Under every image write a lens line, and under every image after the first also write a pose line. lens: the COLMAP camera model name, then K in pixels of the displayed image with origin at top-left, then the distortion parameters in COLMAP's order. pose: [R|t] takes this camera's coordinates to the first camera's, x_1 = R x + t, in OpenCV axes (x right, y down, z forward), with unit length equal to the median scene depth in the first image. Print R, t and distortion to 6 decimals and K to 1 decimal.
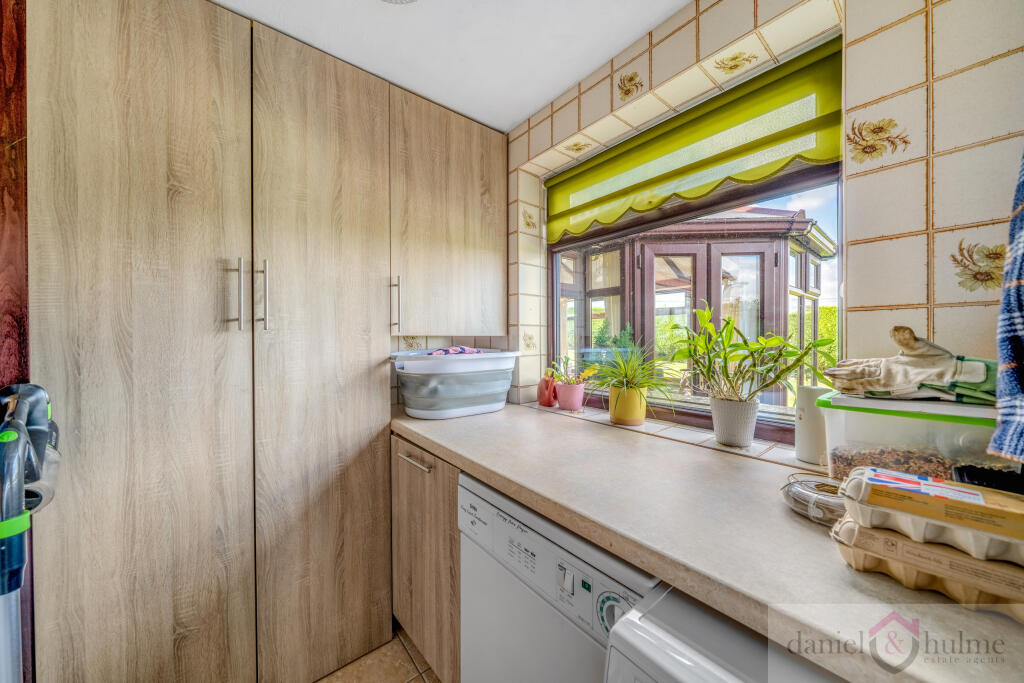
lens RADIAL K [[346.7, 0, 526.6], [0, 346.7, 337.9], [0, 0, 1]] dist [-0.001580, -0.000120]
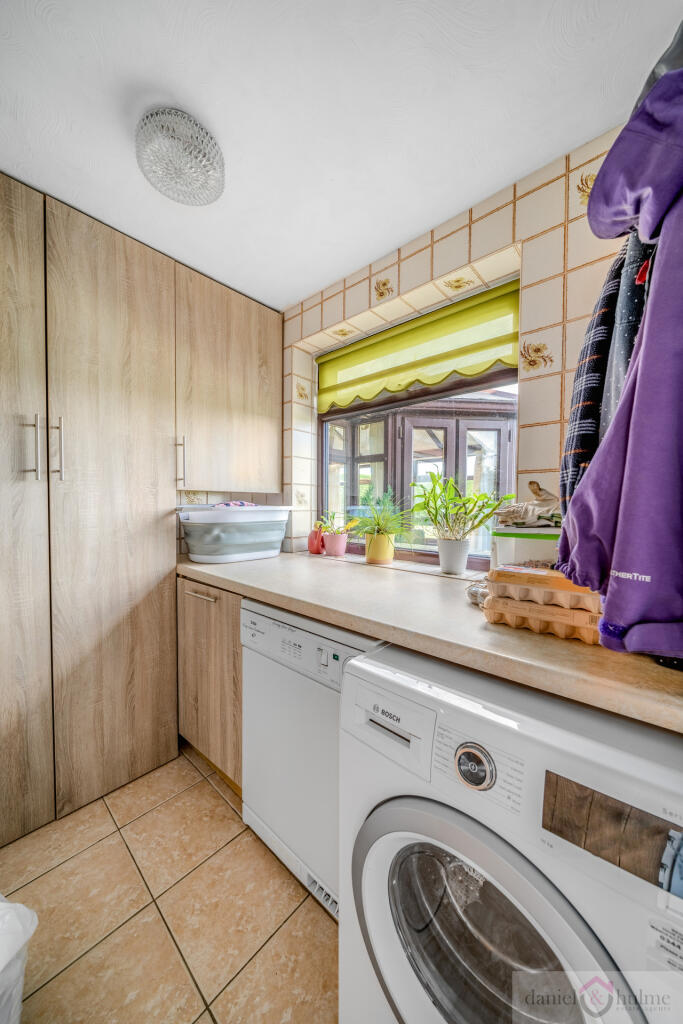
lens RADIAL K [[346.7, 0, 350.1], [0, 346.7, 519.3], [0, 0, 1]] dist [-0.001580, -0.000120]
pose [[0.990449, 0.007763, 0.137658, 0.013553], [-0.013373, 0.999115, 0.039875, 0.039892], [-0.137227, -0.041336, 0.989677, -0.211524]]
